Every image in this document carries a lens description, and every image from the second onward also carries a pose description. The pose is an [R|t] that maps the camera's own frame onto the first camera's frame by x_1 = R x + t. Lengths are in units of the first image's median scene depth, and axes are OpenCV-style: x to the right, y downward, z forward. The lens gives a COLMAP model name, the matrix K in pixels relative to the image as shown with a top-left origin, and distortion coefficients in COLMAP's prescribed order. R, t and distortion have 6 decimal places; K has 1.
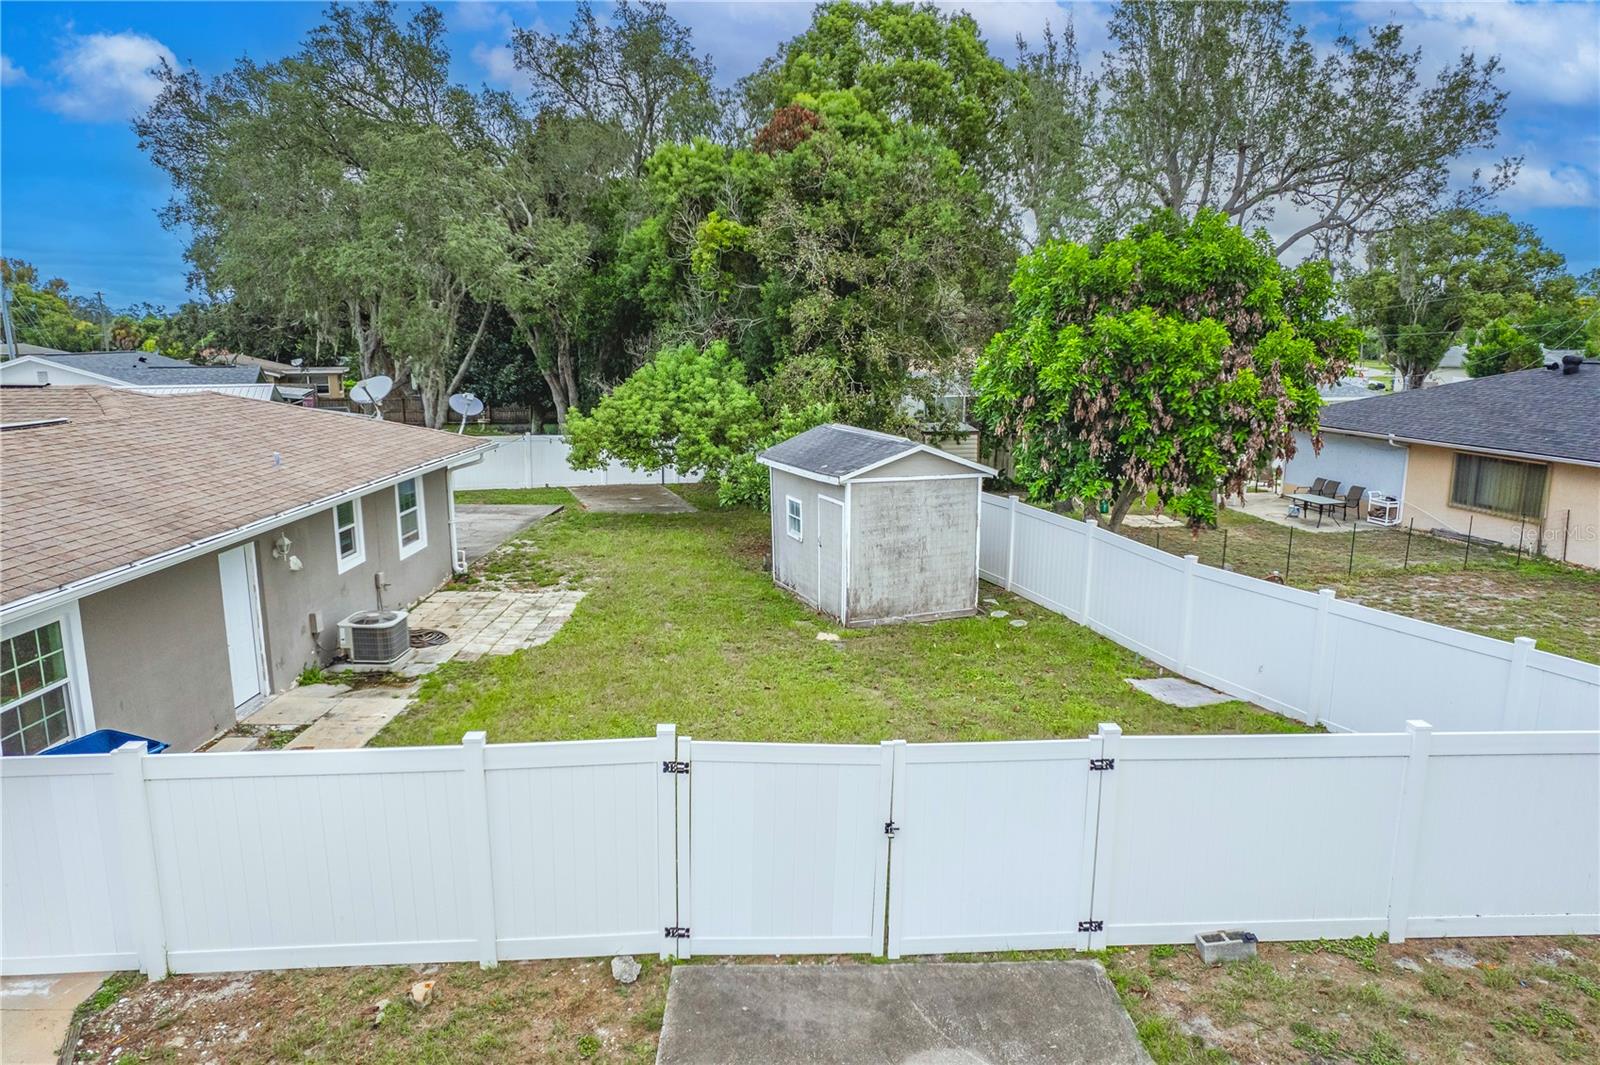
lens RADIAL K [[1024.1, 0, 802.9], [0, 1024.1, 532.5], [0, 0, 1]] dist [-0.066909, 0.065953]
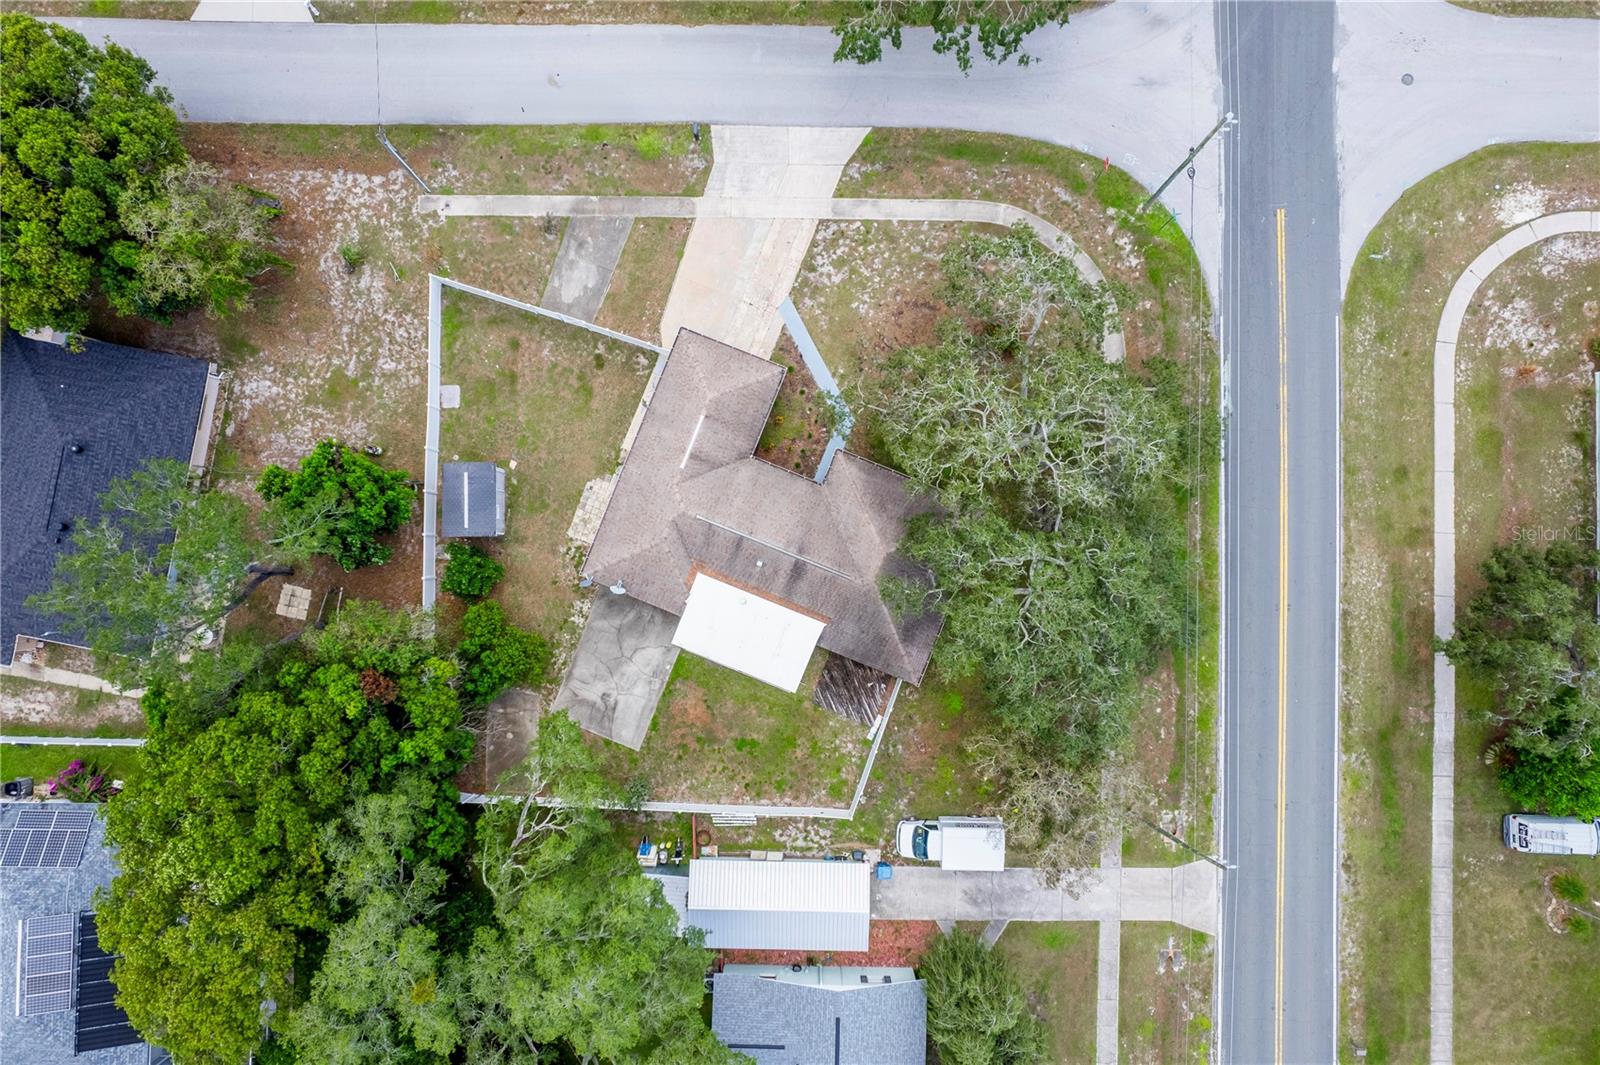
lens RADIAL K [[1024.1, 0, 802.9], [0, 1024.1, 532.5], [0, 0, 1]] dist [-0.066909, 0.065953]
pose [[-0.933453, -0.358561, 0.010034, -1.093198], [0.069767, -0.154045, 0.985598, -3.530093], [-0.351851, 0.920709, 0.168809, 0.278452]]
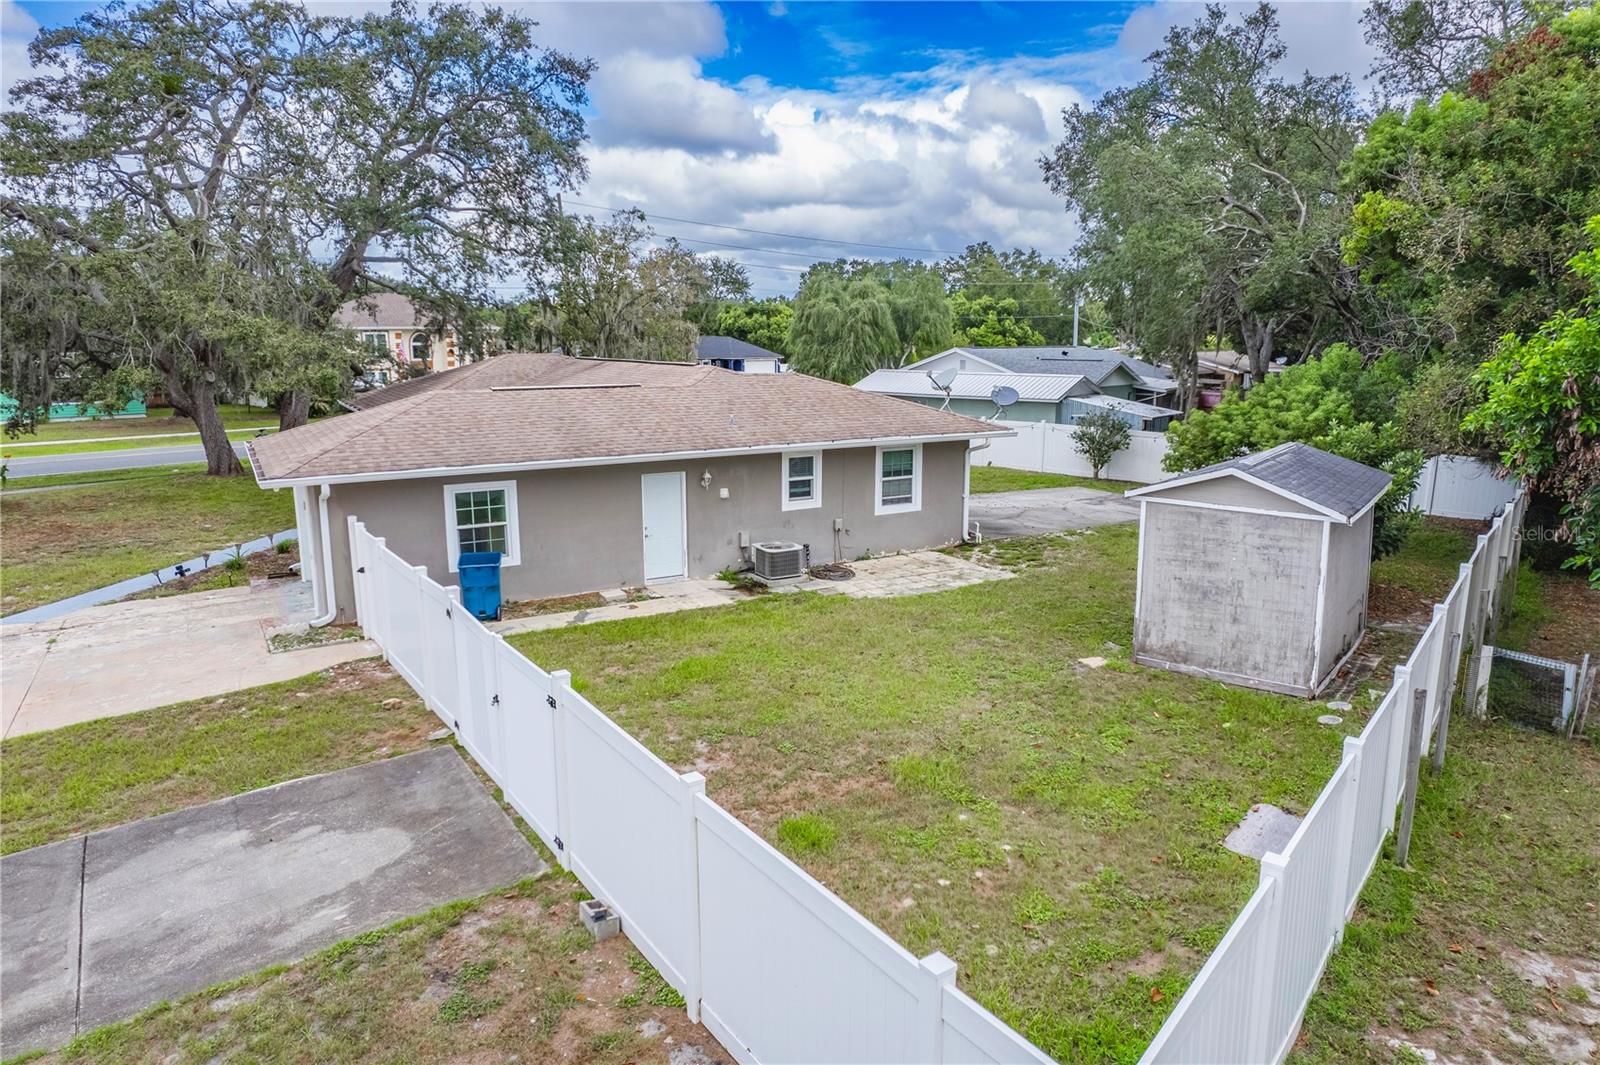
lens RADIAL K [[1024.1, 0, 802.9], [0, 1024.1, 532.5], [0, 0, 1]] dist [-0.066909, 0.065953]
pose [[0.513228, 0.162902, -0.842651, 0.675119], [-0.161629, 0.982599, 0.091514, -0.056873], [0.842896, 0.089230, 0.530627, 0.292187]]
